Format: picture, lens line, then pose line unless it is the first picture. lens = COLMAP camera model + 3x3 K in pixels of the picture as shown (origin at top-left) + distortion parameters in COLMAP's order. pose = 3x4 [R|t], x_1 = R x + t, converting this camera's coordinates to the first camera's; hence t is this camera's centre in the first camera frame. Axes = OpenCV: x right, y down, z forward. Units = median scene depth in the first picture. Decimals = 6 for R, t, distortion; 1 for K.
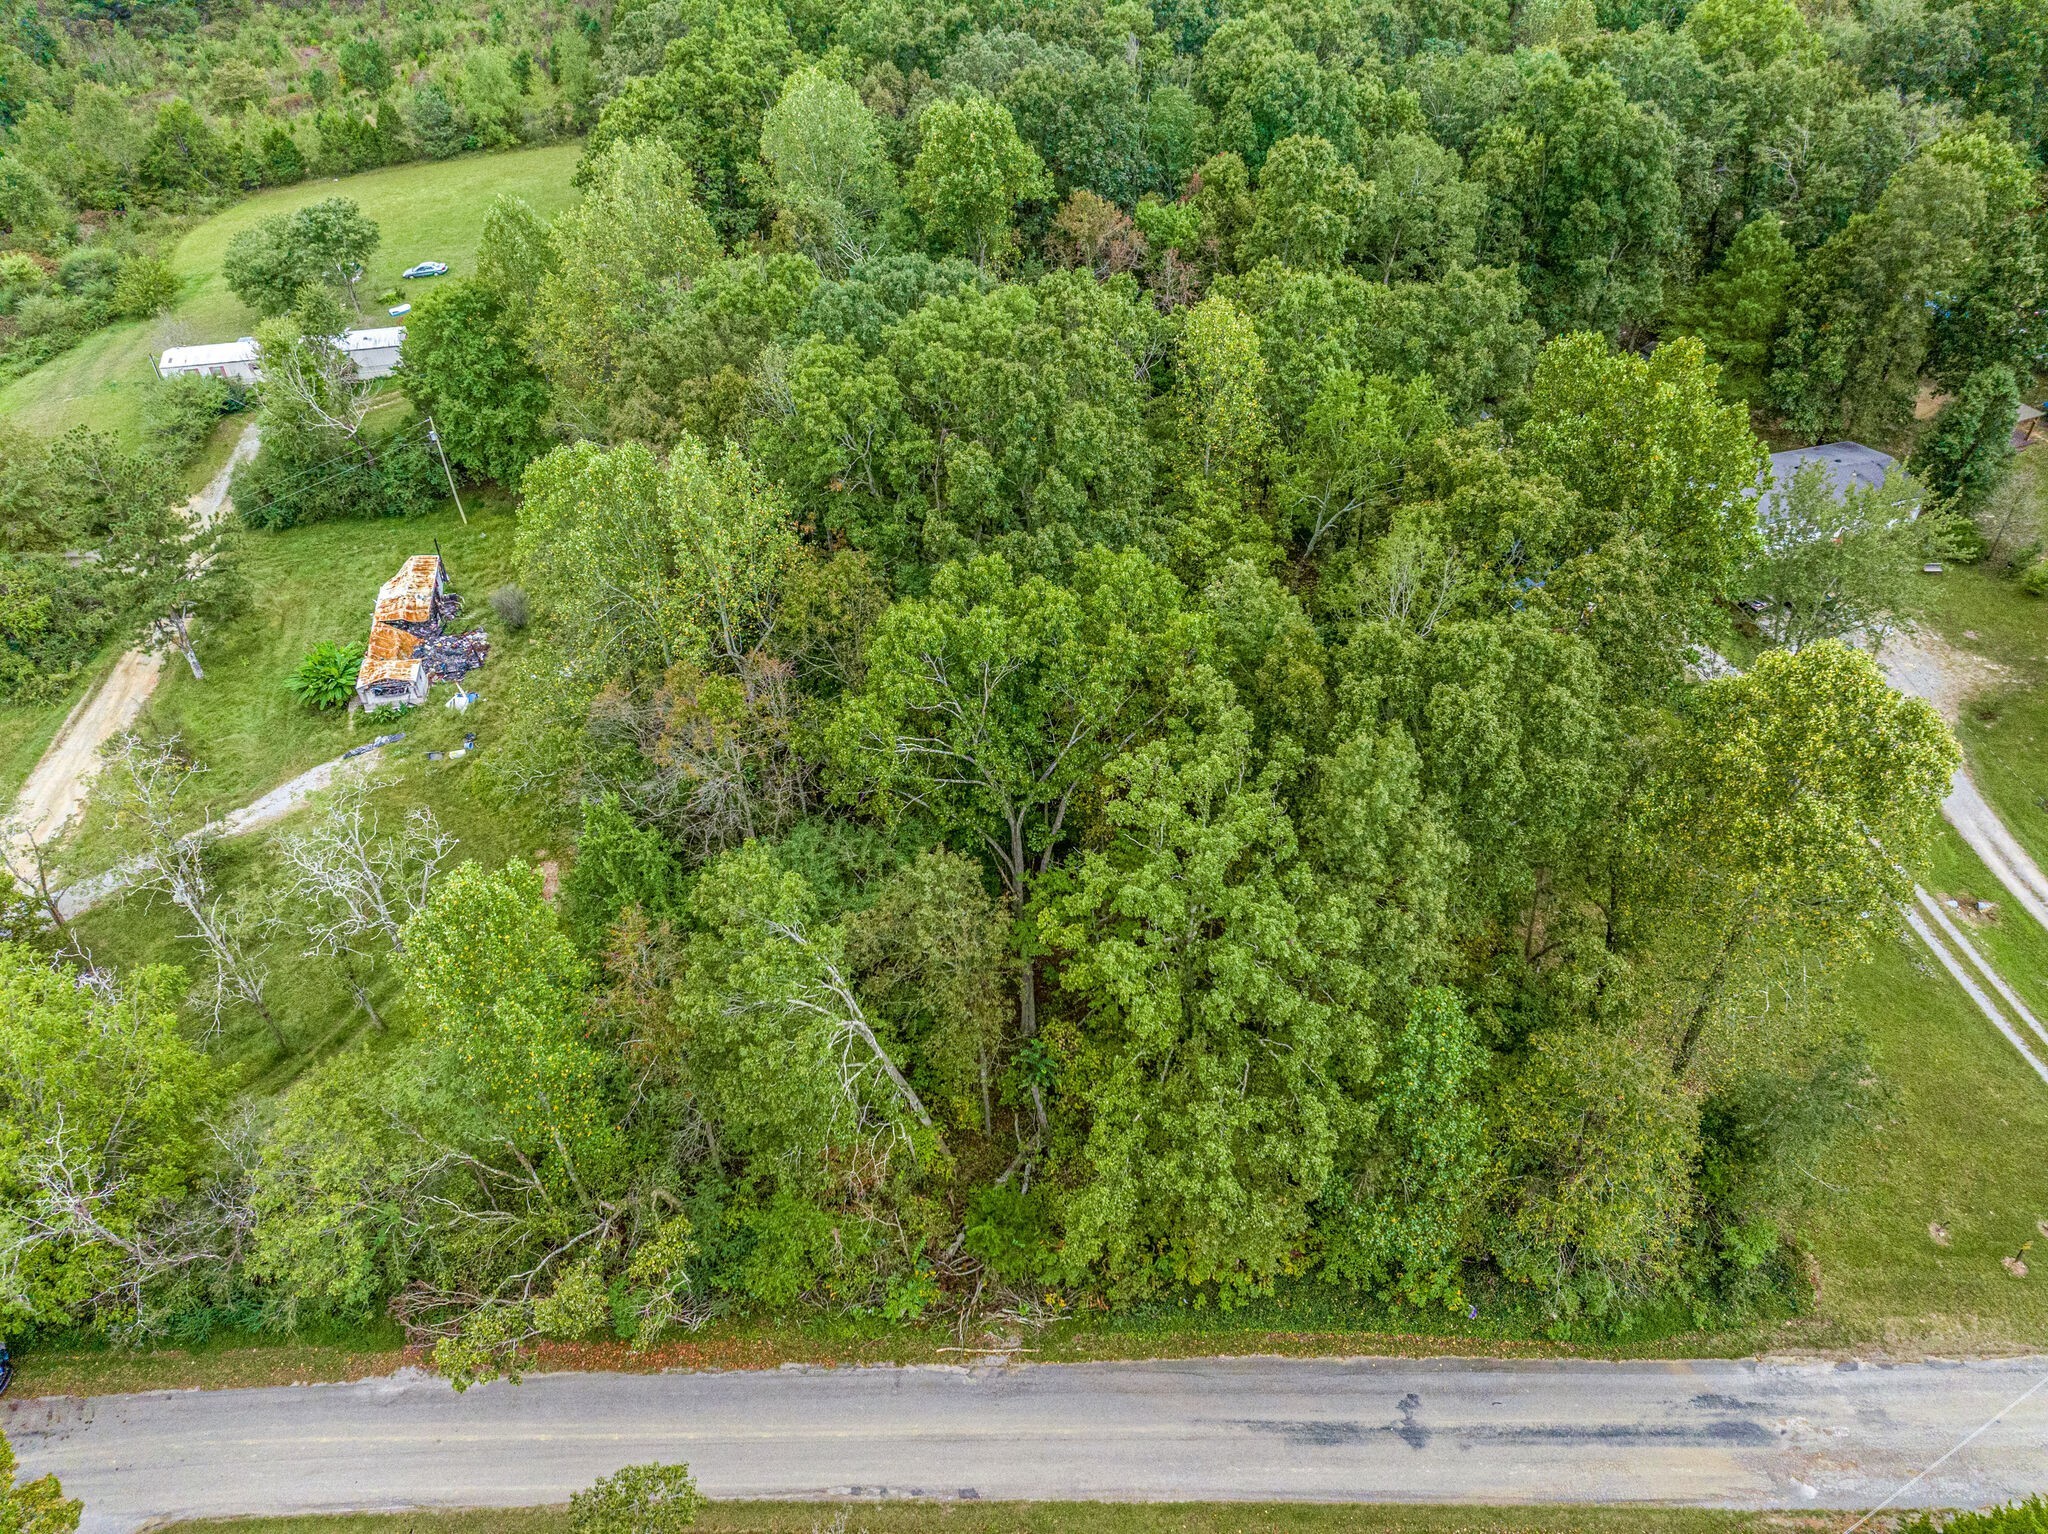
lens RADIAL K [[1432.7, 0, 1027.1], [0, 1432.7, 747.5], [0, 0, 1]] dist [-0.062011, 0.036713]
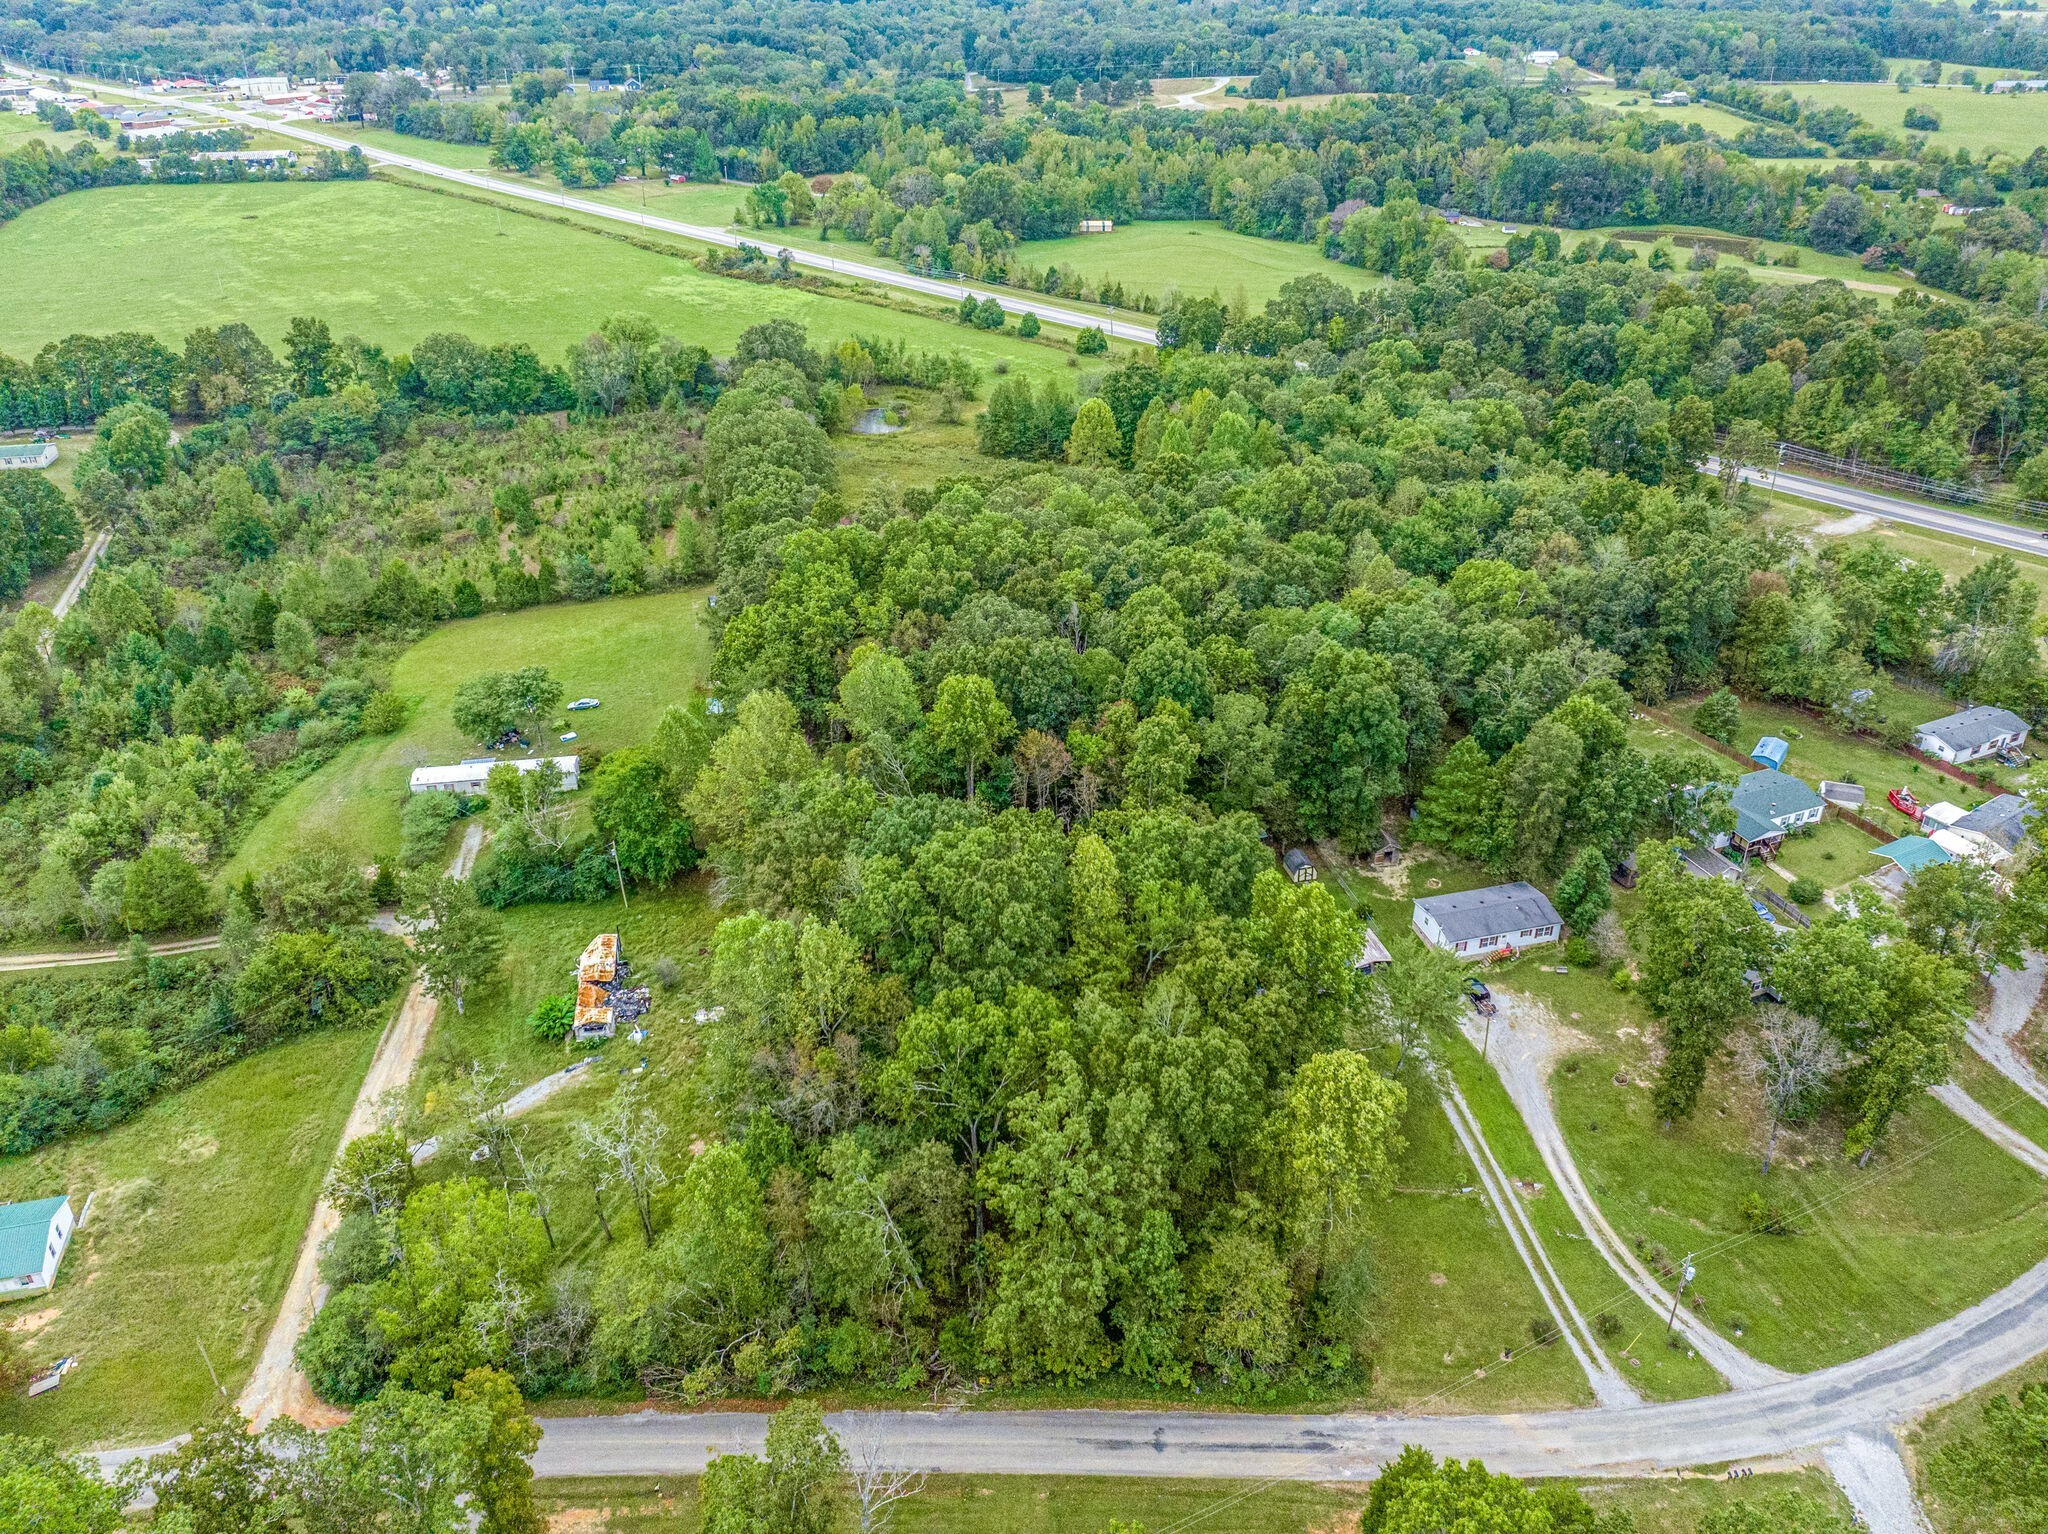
lens RADIAL K [[1498.8, 0, 1027.3], [0, 1498.8, 734.2], [0, 0, 1]] dist [0.001762, -0.106785]
pose [[0.999758, 0.018753, -0.011463, 0.085120], [-0.020581, 0.981808, -0.188760, -0.093699], [0.007714, 0.188950, 0.981956, -1.170109]]
